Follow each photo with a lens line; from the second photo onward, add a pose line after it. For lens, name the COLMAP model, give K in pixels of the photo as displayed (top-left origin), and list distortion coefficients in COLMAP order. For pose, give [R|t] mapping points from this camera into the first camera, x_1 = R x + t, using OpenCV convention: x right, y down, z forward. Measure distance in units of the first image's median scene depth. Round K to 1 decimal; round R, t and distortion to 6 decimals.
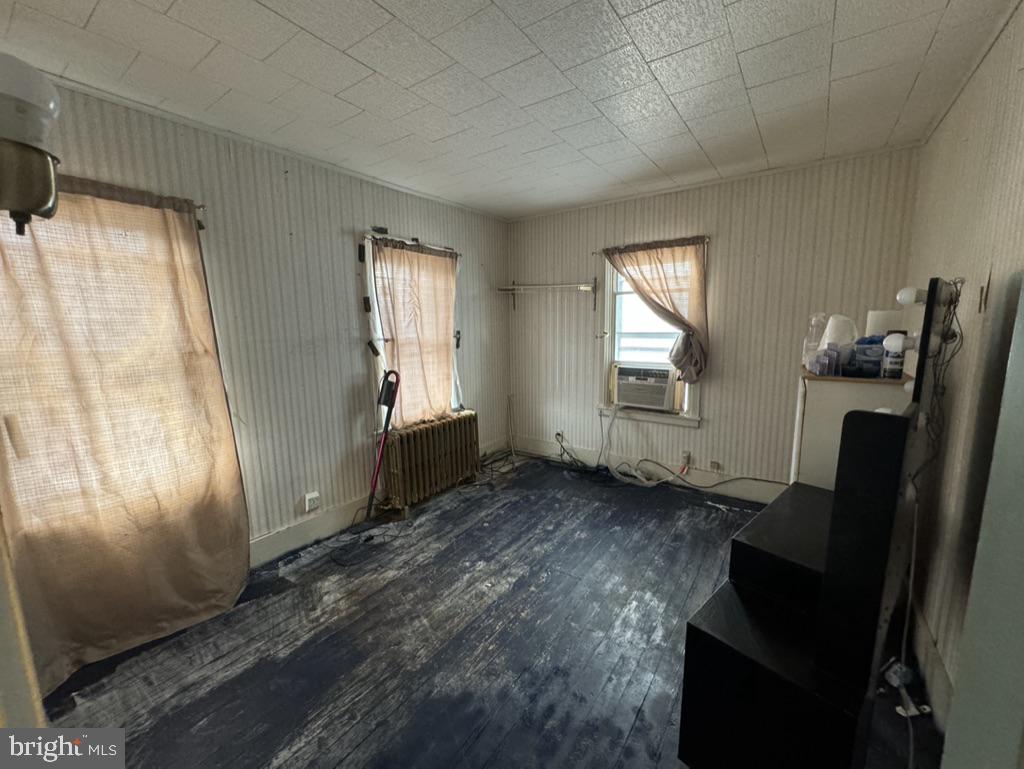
lens RADIAL K [[410.4, 0, 512.4], [0, 410.4, 384.4], [0, 0, 1]] dist [-0.001339, -0.000103]
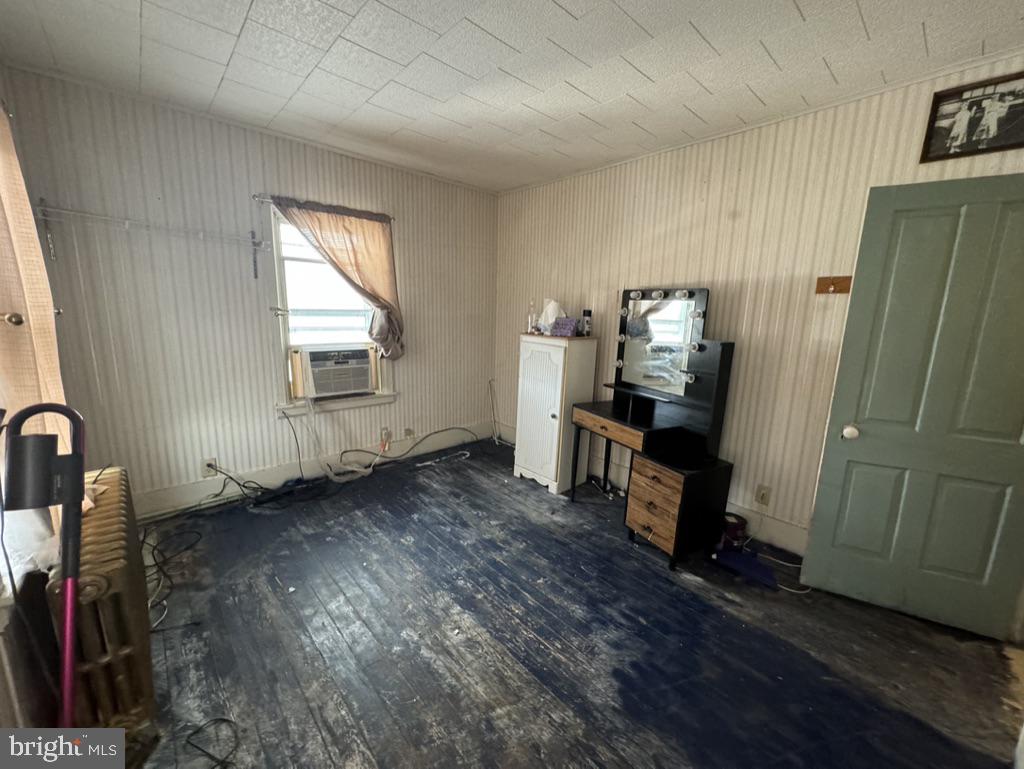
lens RADIAL K [[410.4, 0, 511.8], [0, 410.4, 384.5], [0, 0, 1]] dist [-0.001339, -0.000103]
pose [[0.205257, -0.157683, 0.965922, -0.499363], [0.116661, 0.983841, 0.135818, -0.046660], [-0.971730, 0.084808, 0.220336, 0.479714]]
